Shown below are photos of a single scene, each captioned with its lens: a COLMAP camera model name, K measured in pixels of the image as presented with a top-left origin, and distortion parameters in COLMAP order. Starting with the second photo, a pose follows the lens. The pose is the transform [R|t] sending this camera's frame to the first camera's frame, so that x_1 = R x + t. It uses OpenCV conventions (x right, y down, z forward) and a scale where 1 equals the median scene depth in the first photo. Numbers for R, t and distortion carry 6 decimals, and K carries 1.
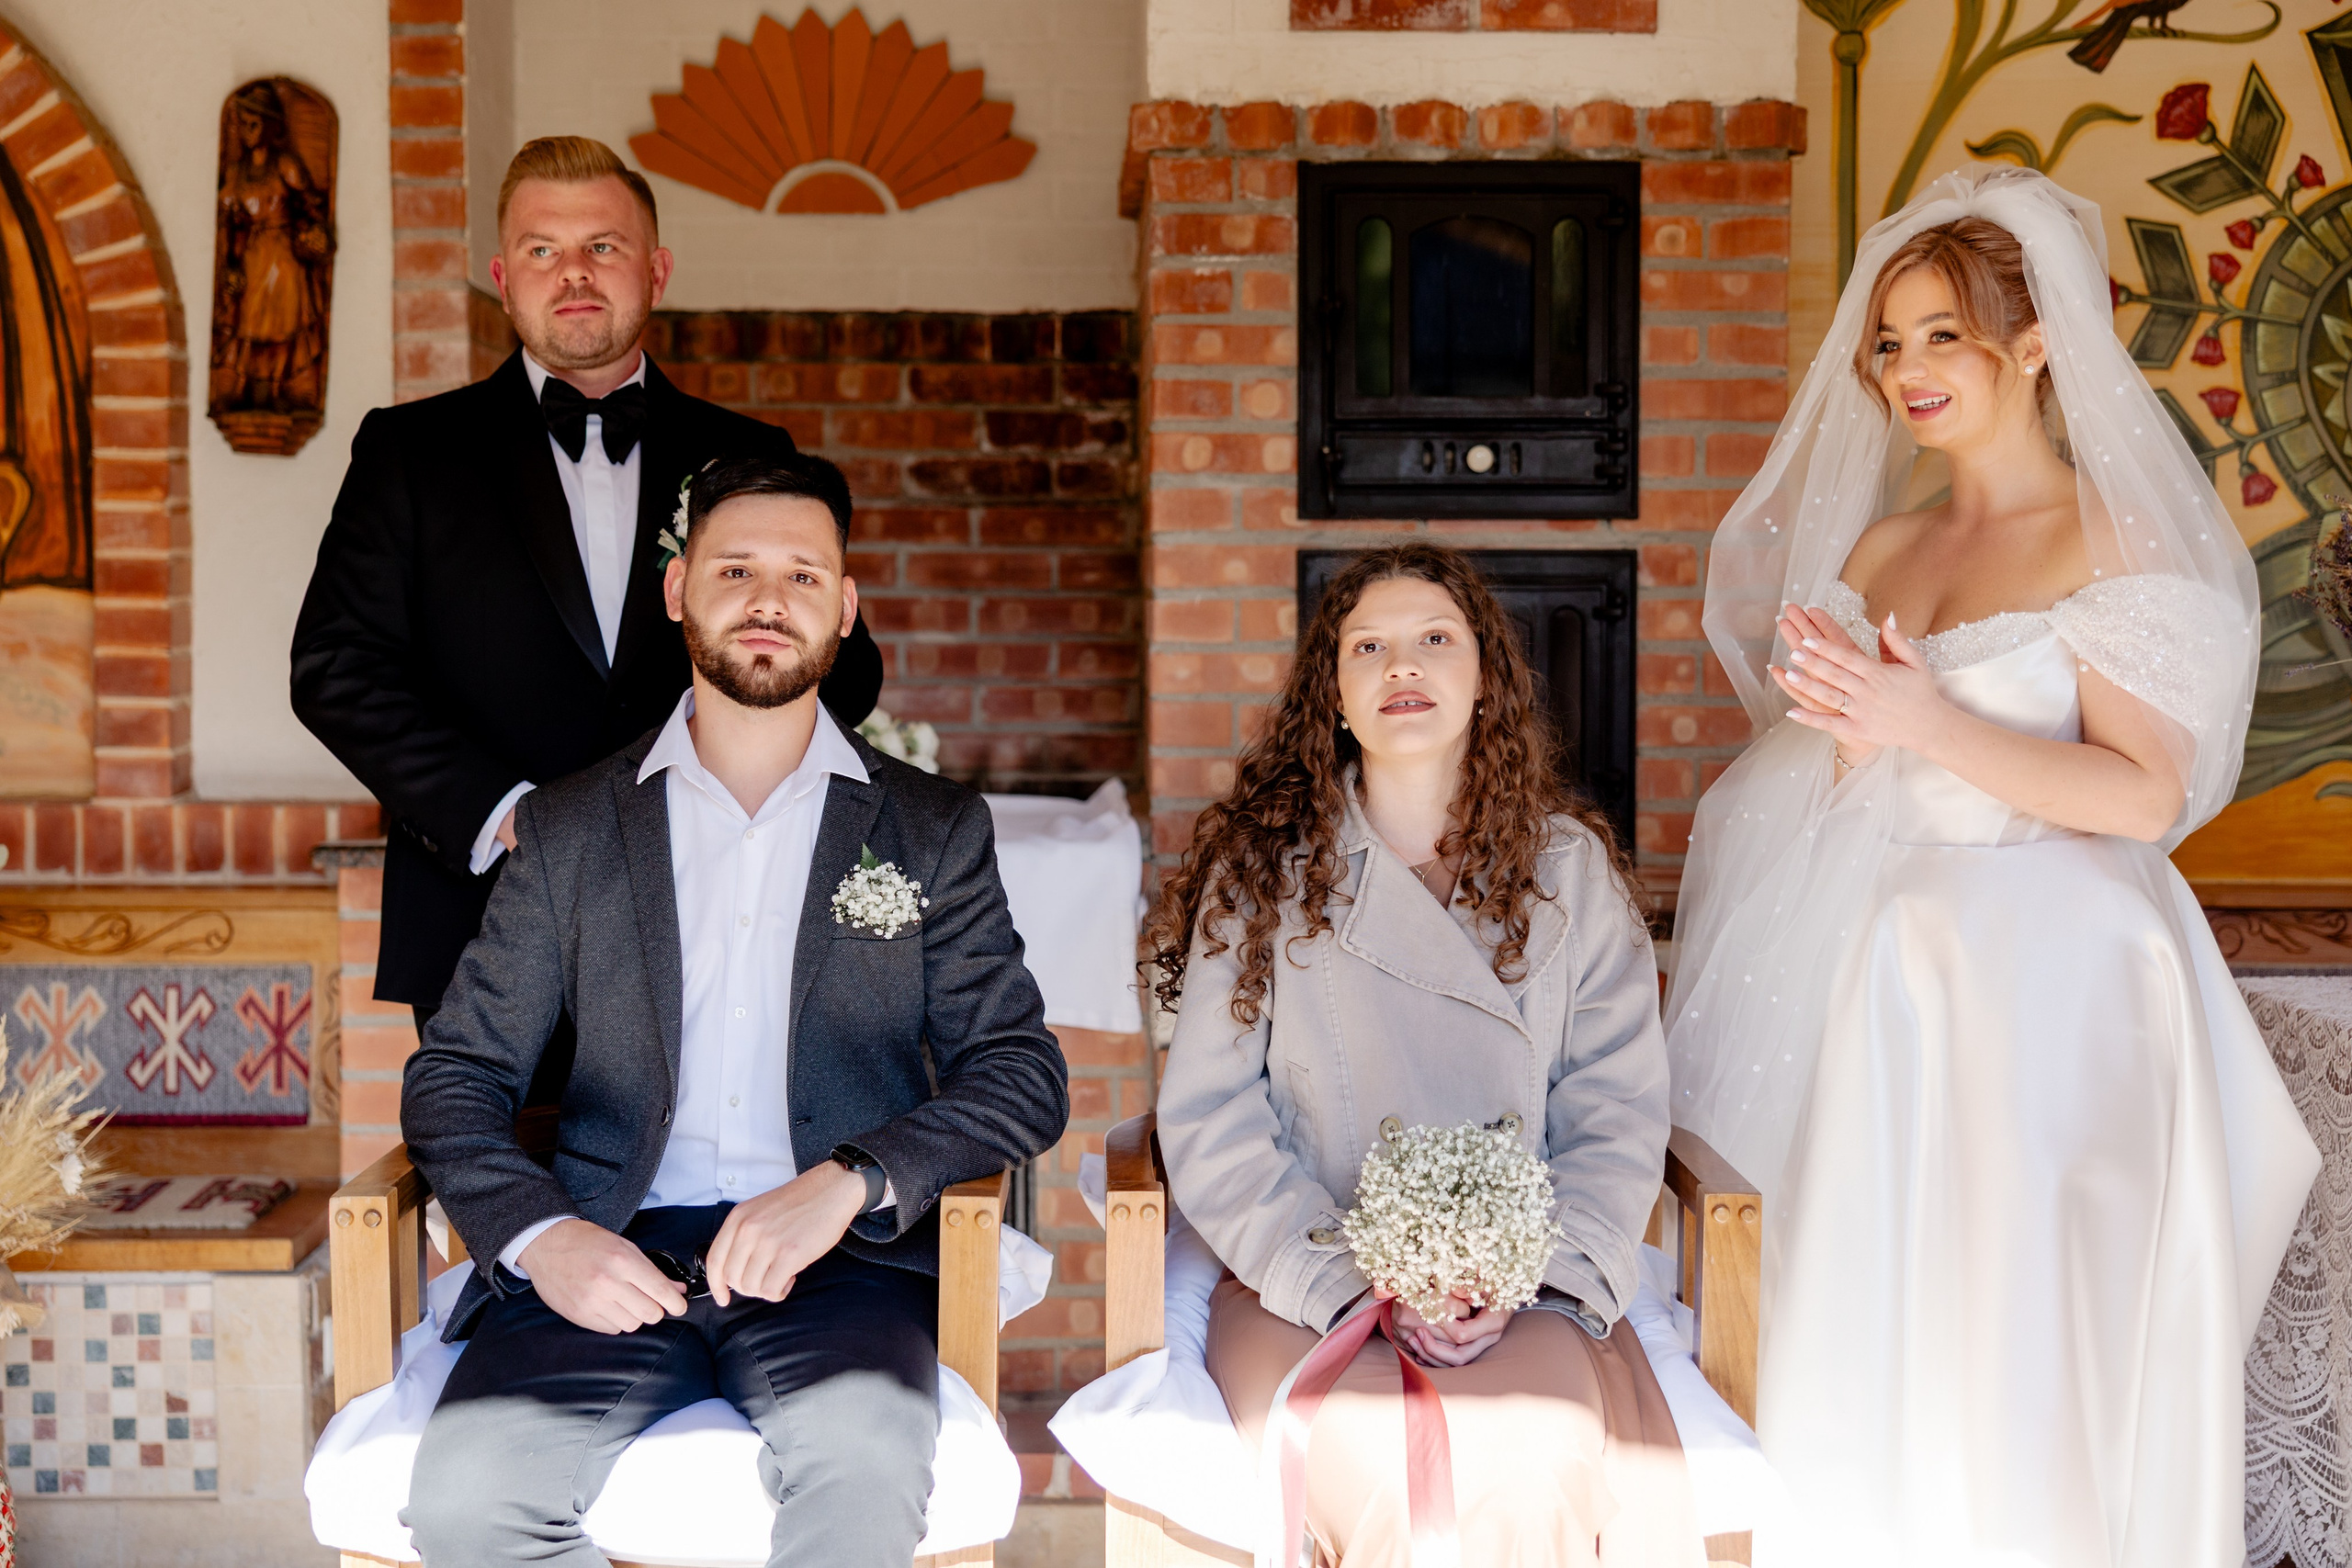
lens RADIAL K [[3345.4, 0, 1111.6], [0, 3345.4, 768.9], [0, 0, 1]] dist [0.009272, 0.000000]
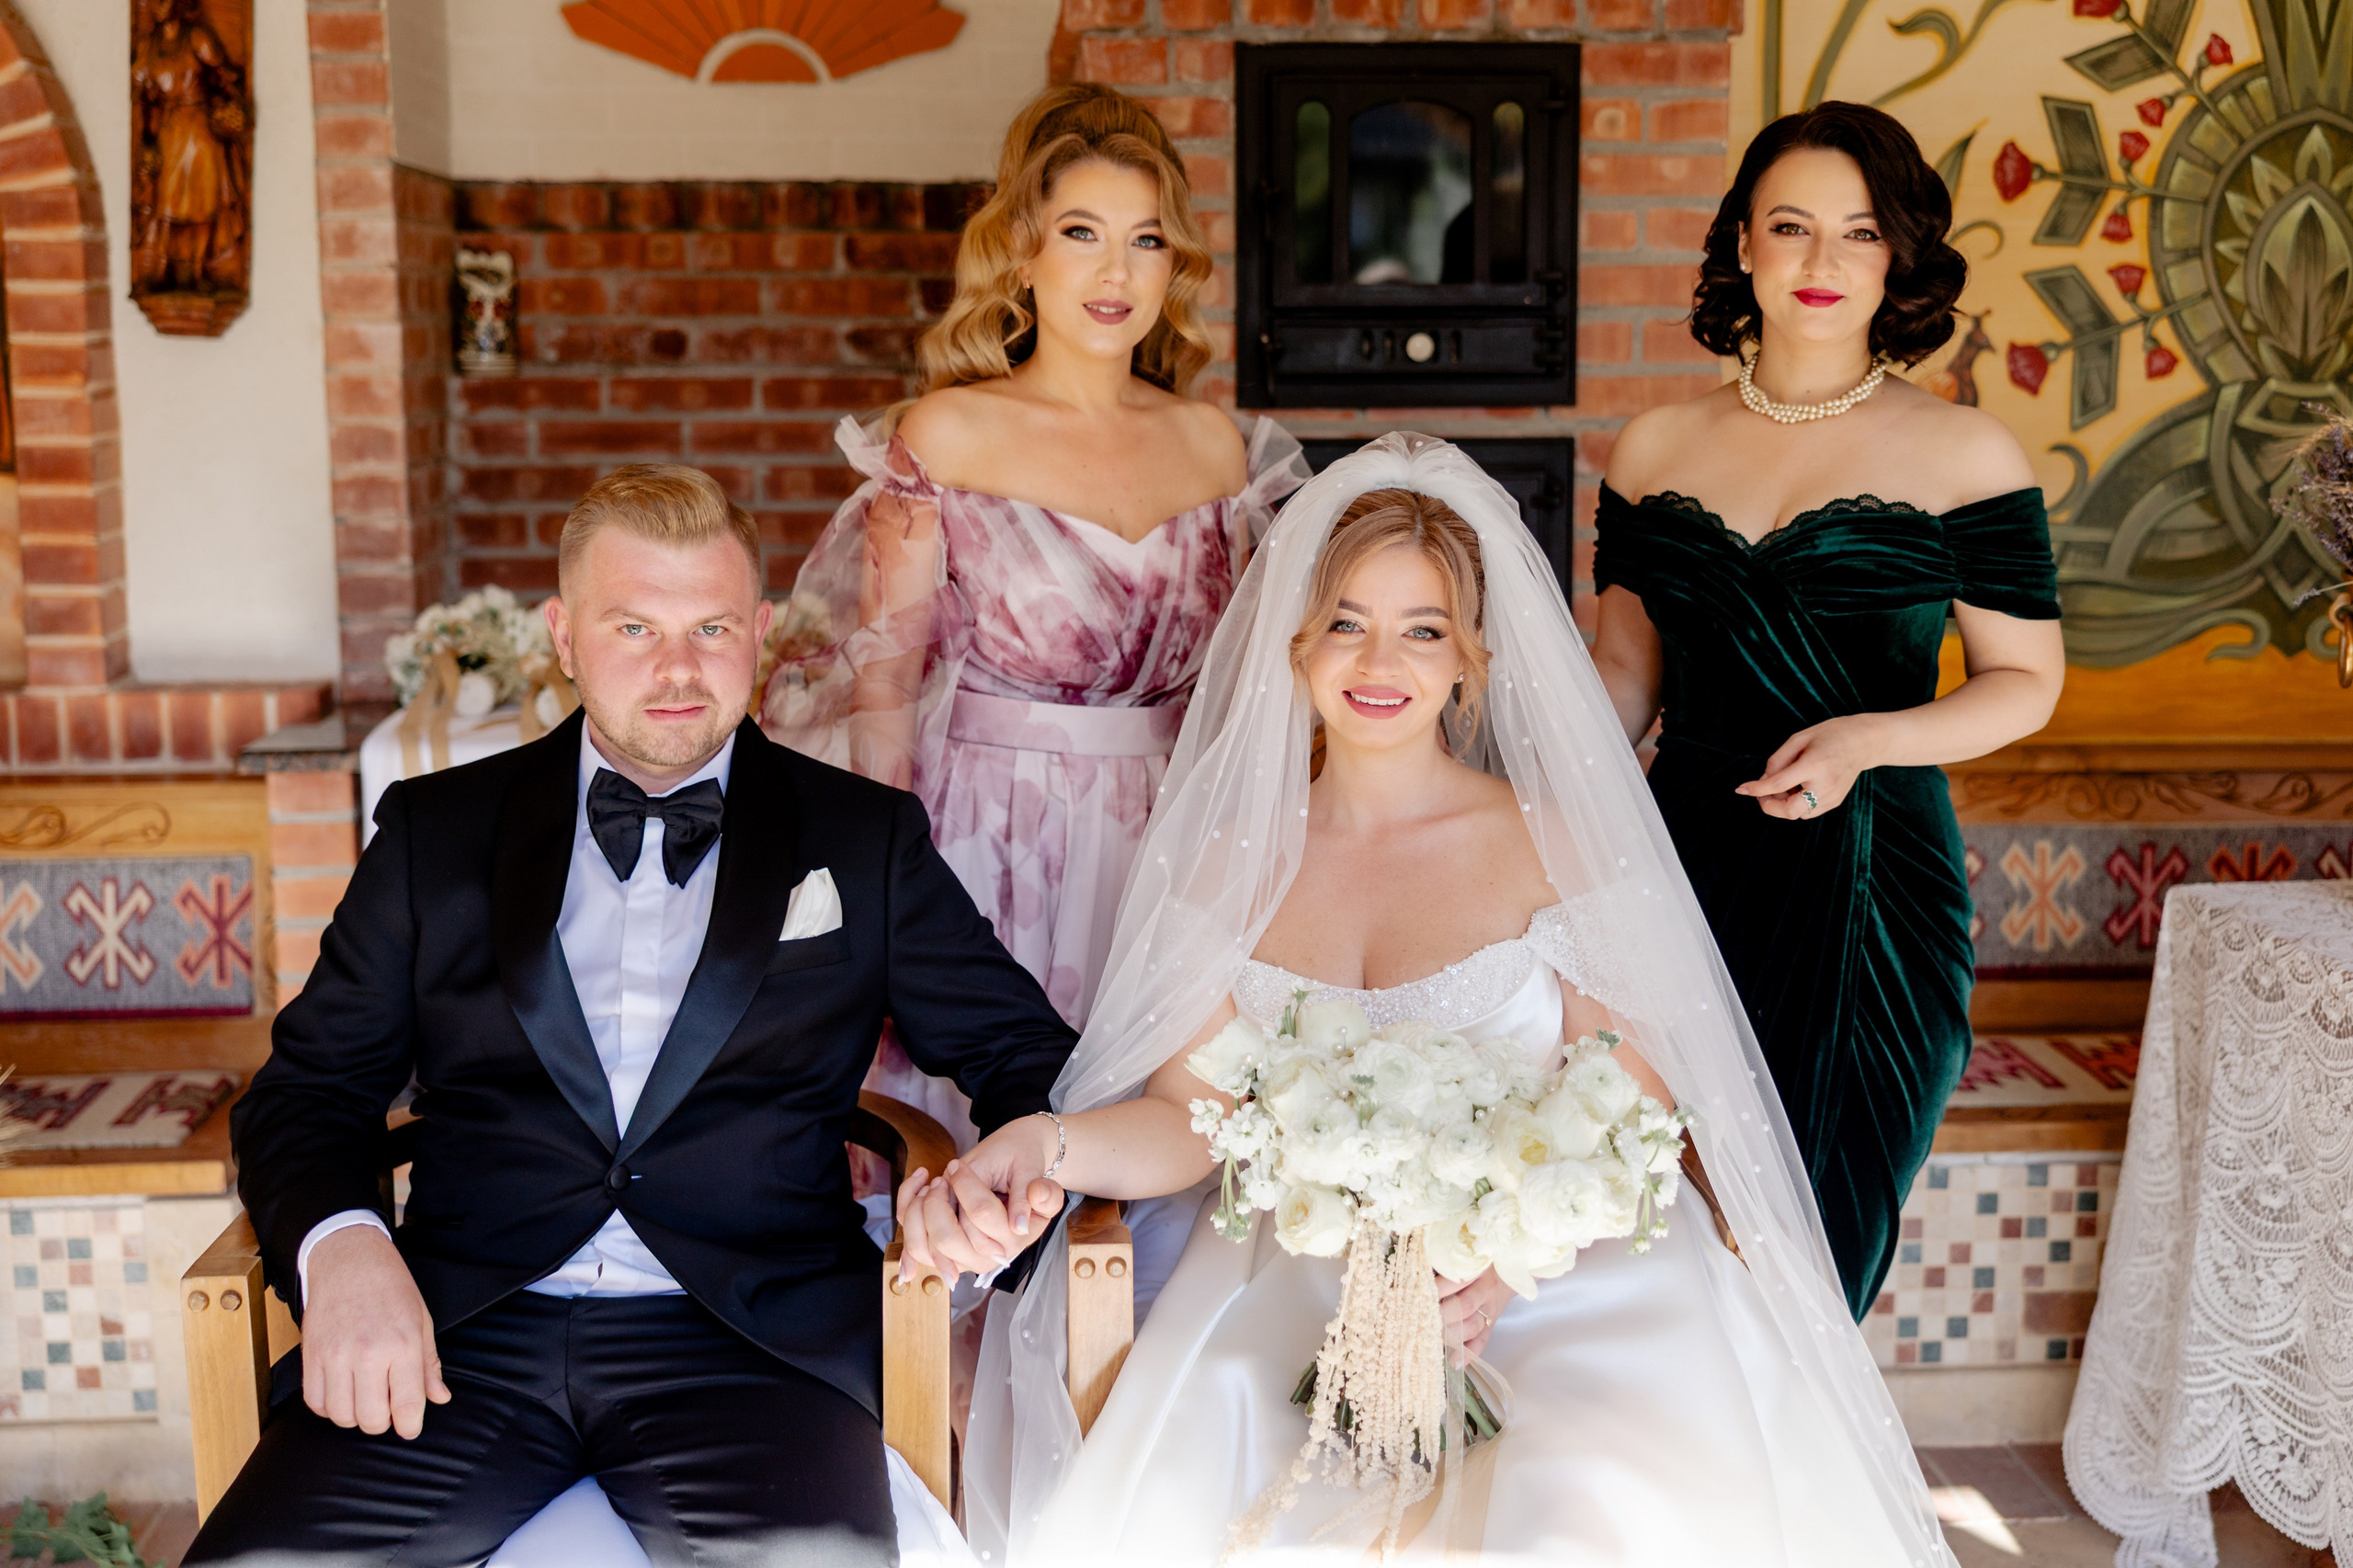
lens RADIAL K [[2675.7, 0, 1177.8], [0, 2675.7, 712.7], [0, 0, 1]] dist [-0.000610, 0.000000]
pose [[0.998377, -0.012804, 0.055495, -0.006500], [0.008130, 0.996463, 0.083638, -0.048144], [-0.056370, -0.083051, 0.994950, 0.191661]]
